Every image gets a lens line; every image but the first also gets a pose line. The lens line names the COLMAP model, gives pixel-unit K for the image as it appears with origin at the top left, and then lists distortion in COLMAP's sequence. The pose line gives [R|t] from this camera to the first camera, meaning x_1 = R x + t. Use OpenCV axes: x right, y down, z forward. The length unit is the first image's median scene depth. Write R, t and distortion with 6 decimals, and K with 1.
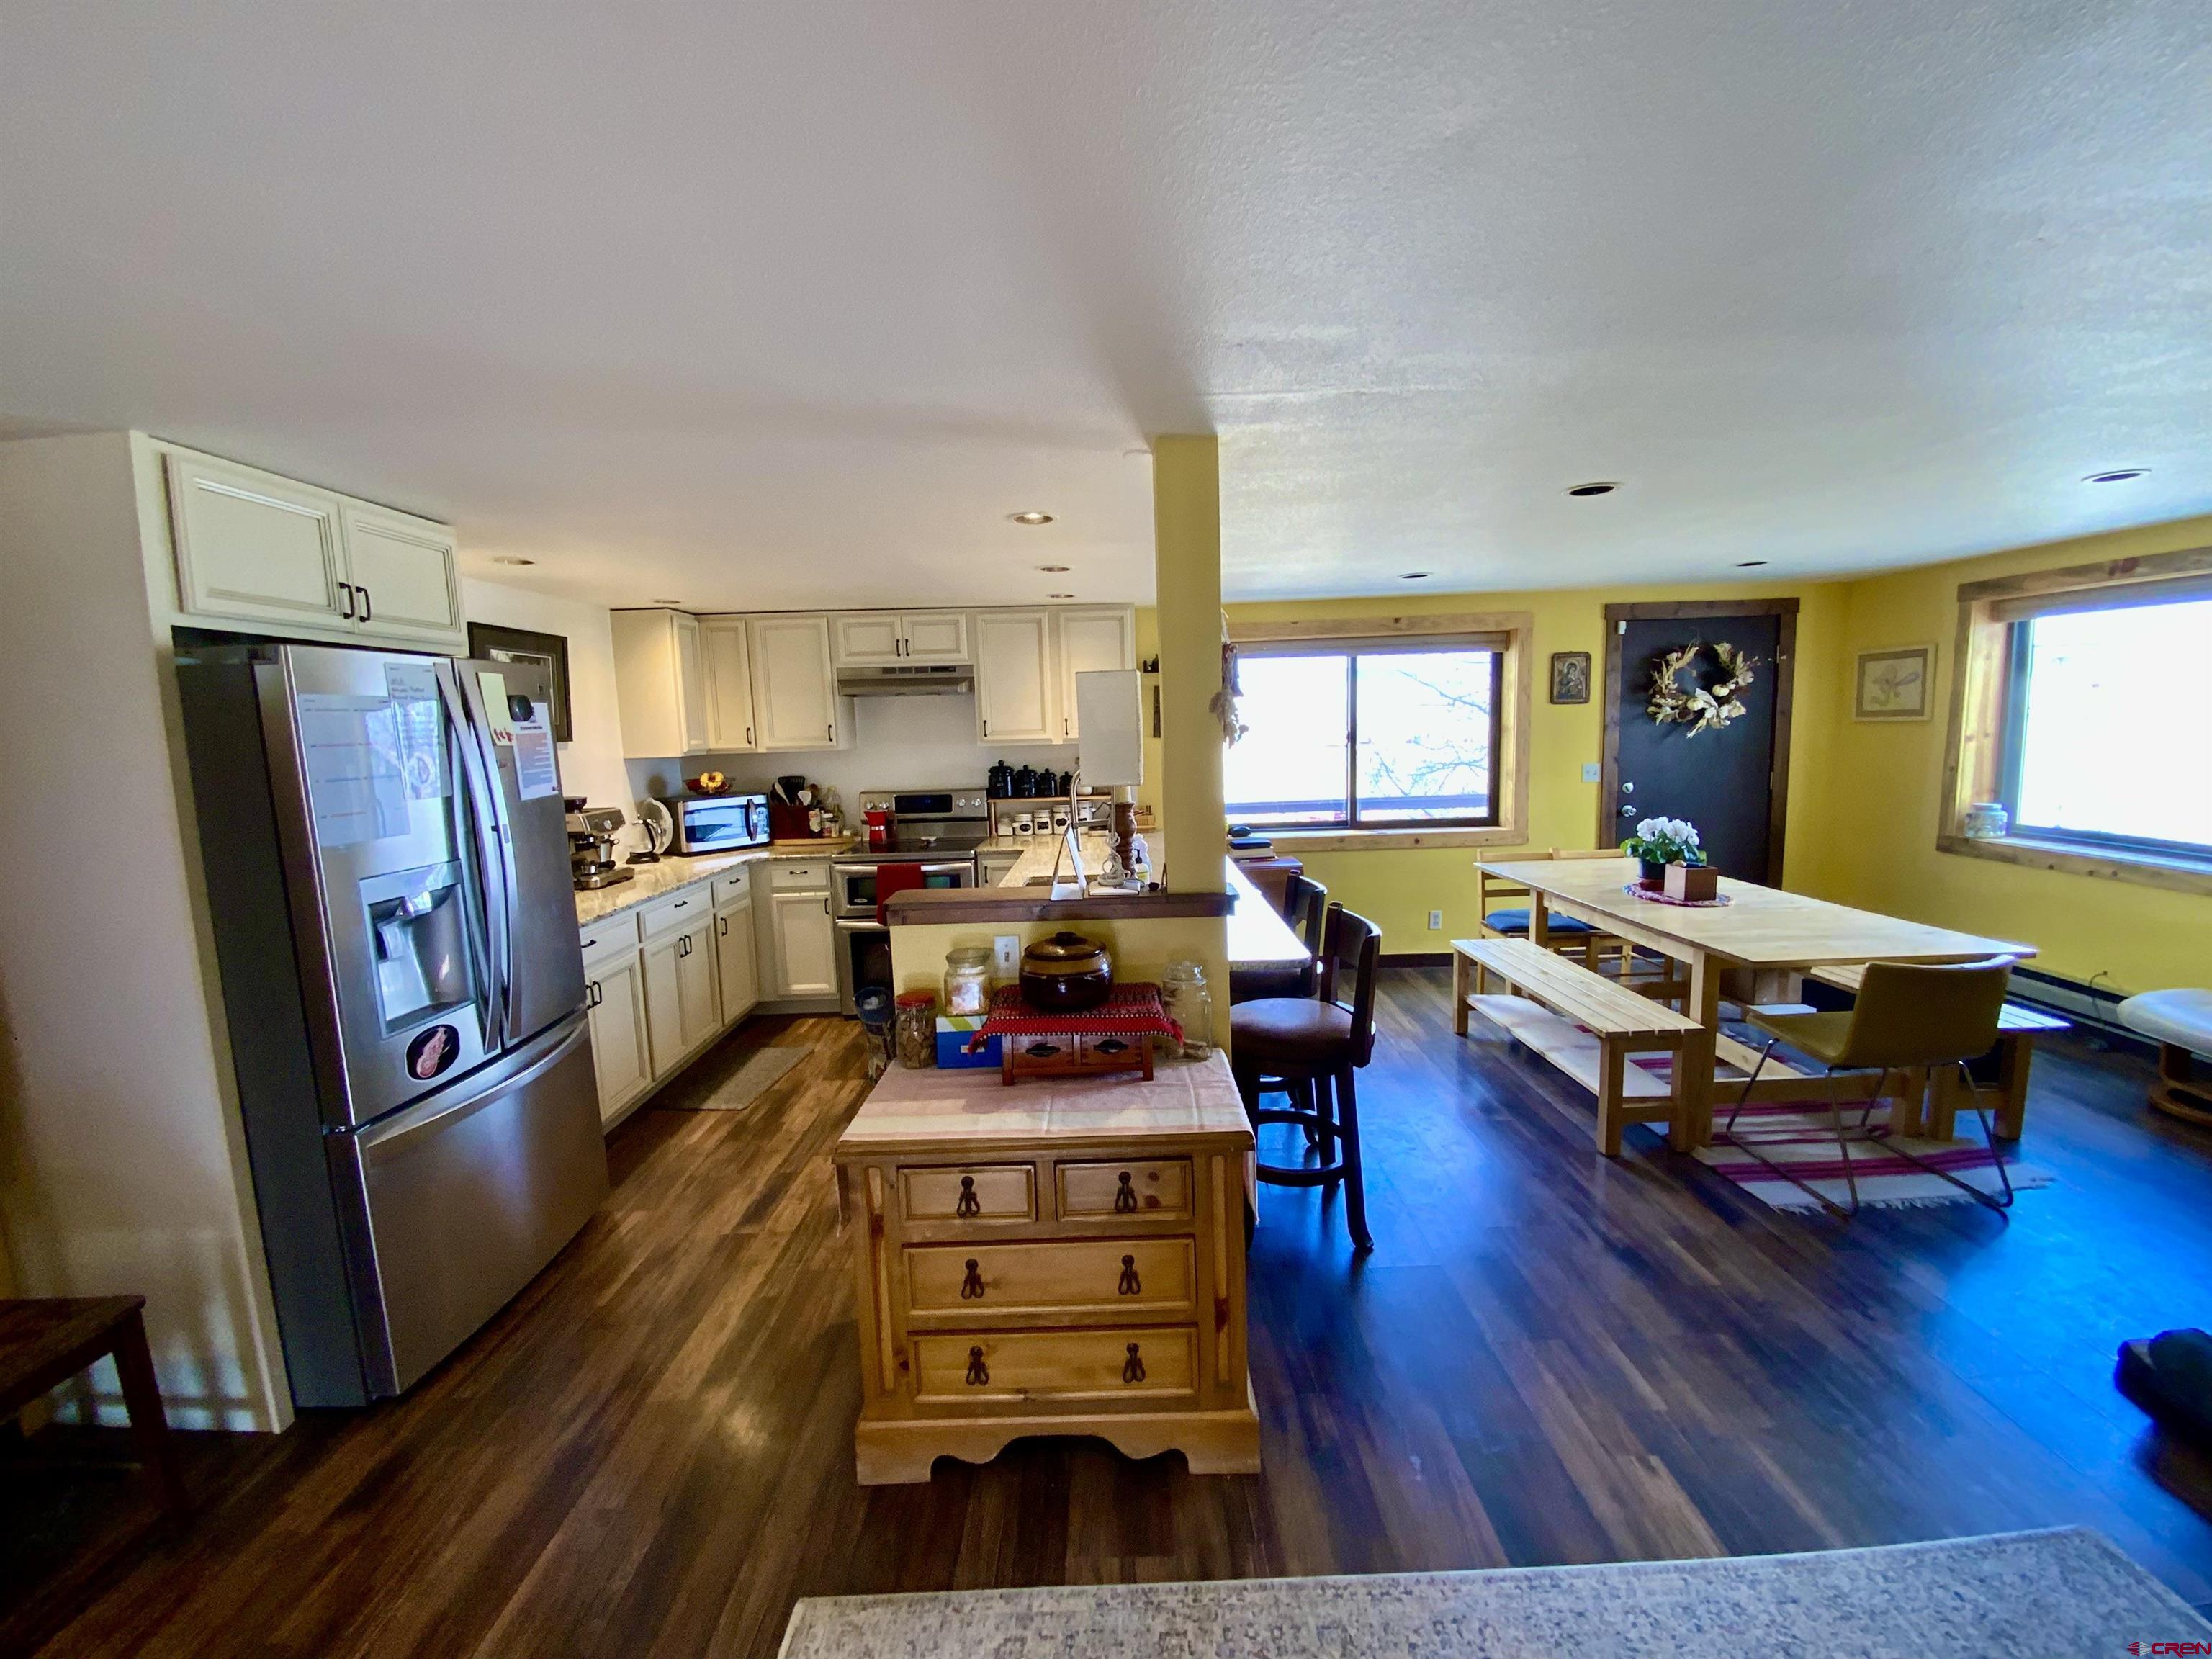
lens RADIAL K [[890.4, 0, 1110.9], [0, 890.4, 829.9], [0, 0, 1]] dist [0.024937, -0.022103]
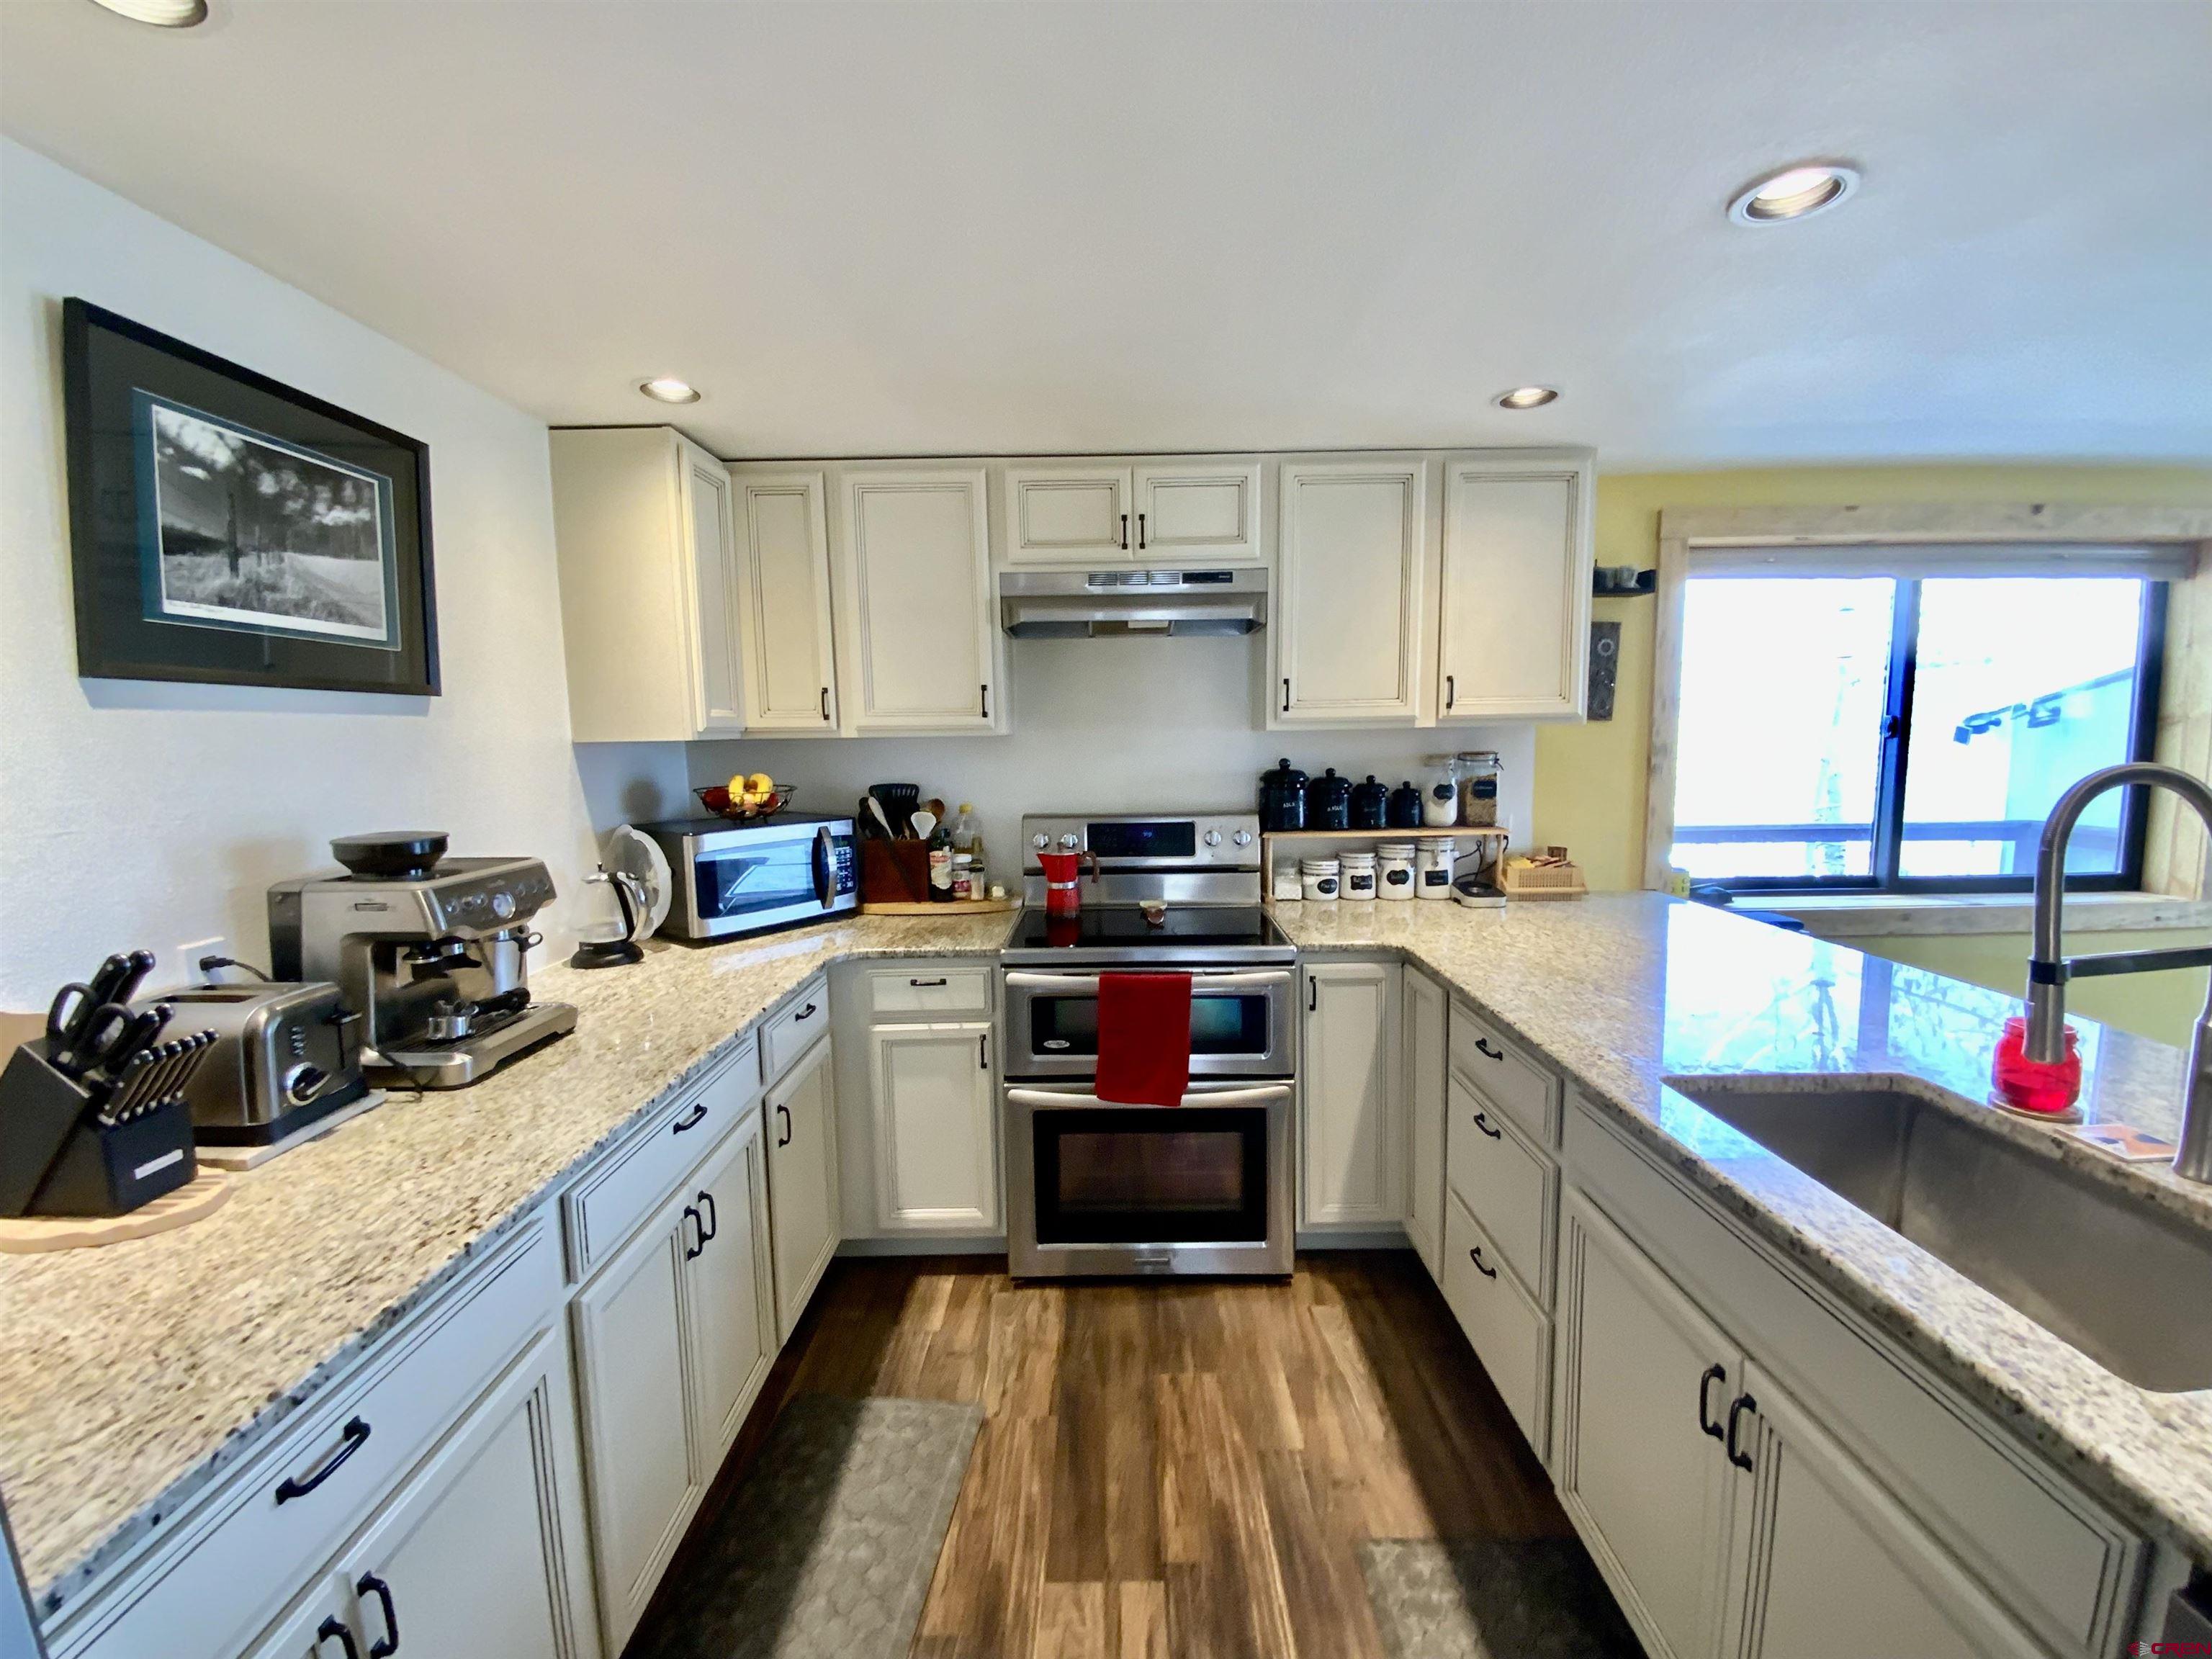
lens RADIAL K [[890.4, 0, 1110.9], [0, 890.4, 829.9], [0, 0, 1]] dist [0.024937, -0.022103]
pose [[0.999897, 0.013920, 0.003428, -0.246711], [-0.013888, 0.999861, -0.009184, -0.031550], [-0.003556, 0.009135, 0.999952, 0.500021]]
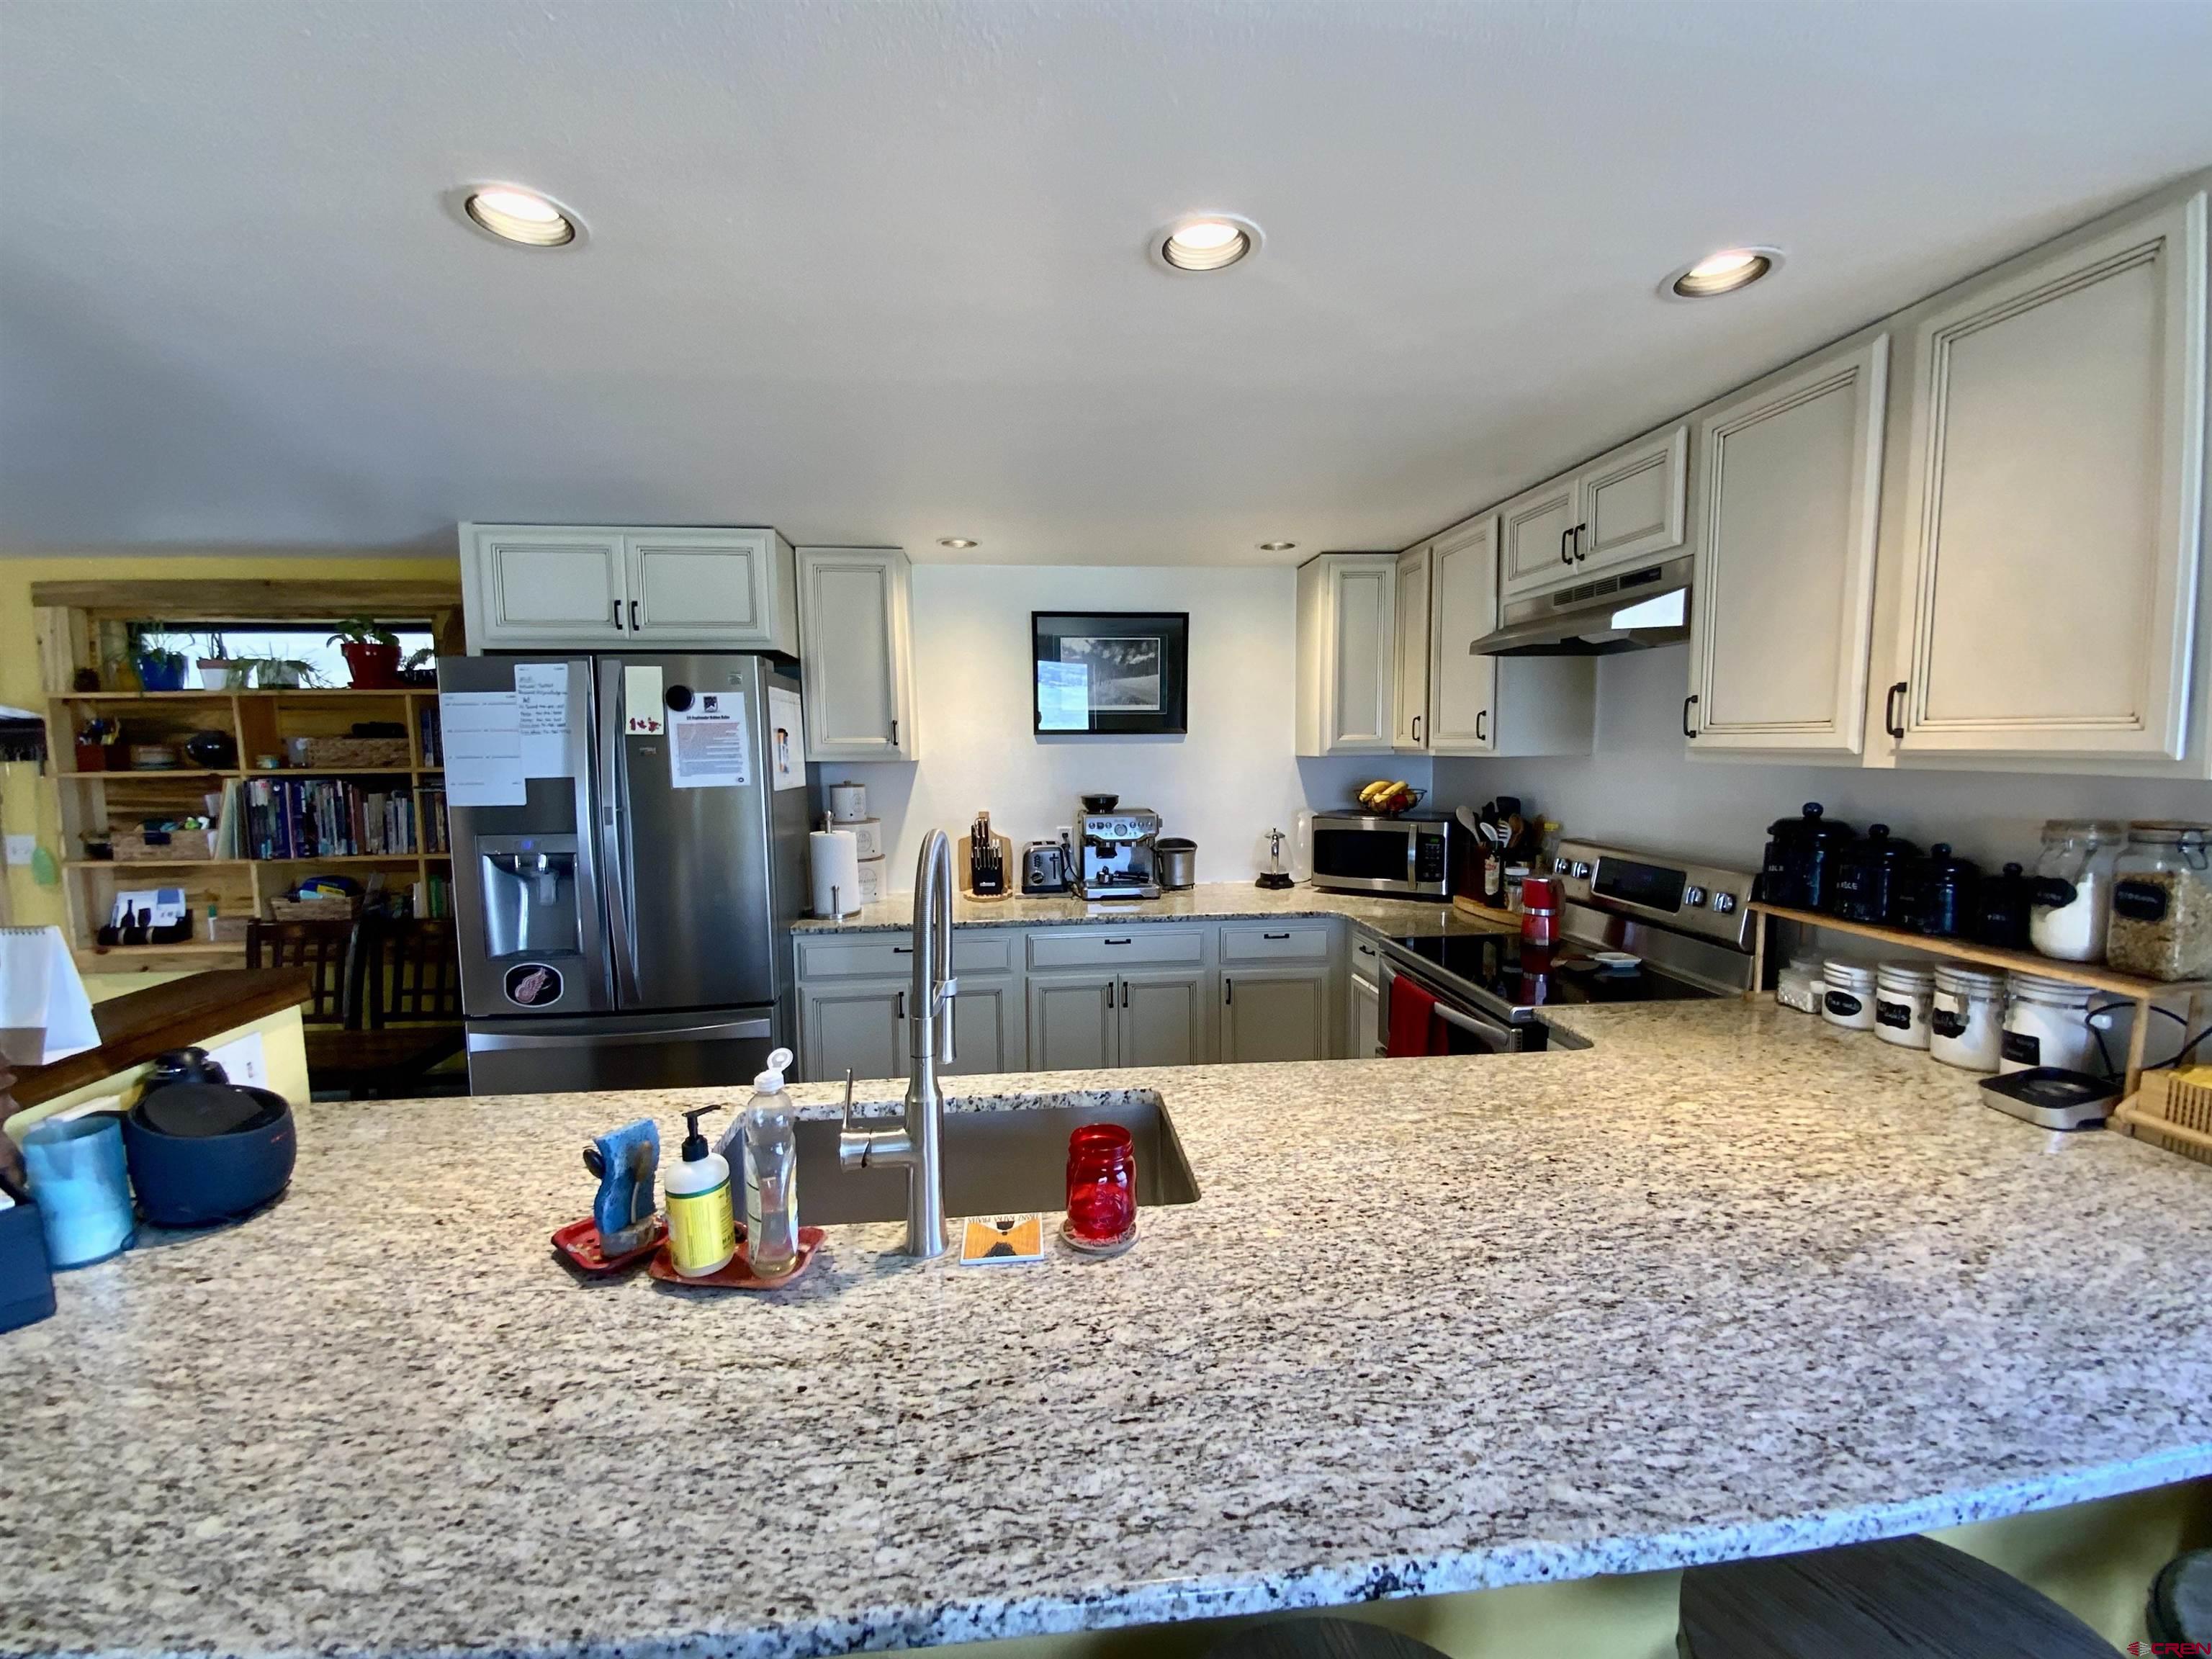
lens RADIAL K [[890.4, 0, 1110.9], [0, 890.4, 829.9], [0, 0, 1]] dist [0.024937, -0.022103]
pose [[0.111151, 0.125320, -0.985870, 0.225862], [-0.112184, 0.987259, 0.112848, -0.083153], [0.987451, 0.098056, 0.123794, 0.718543]]
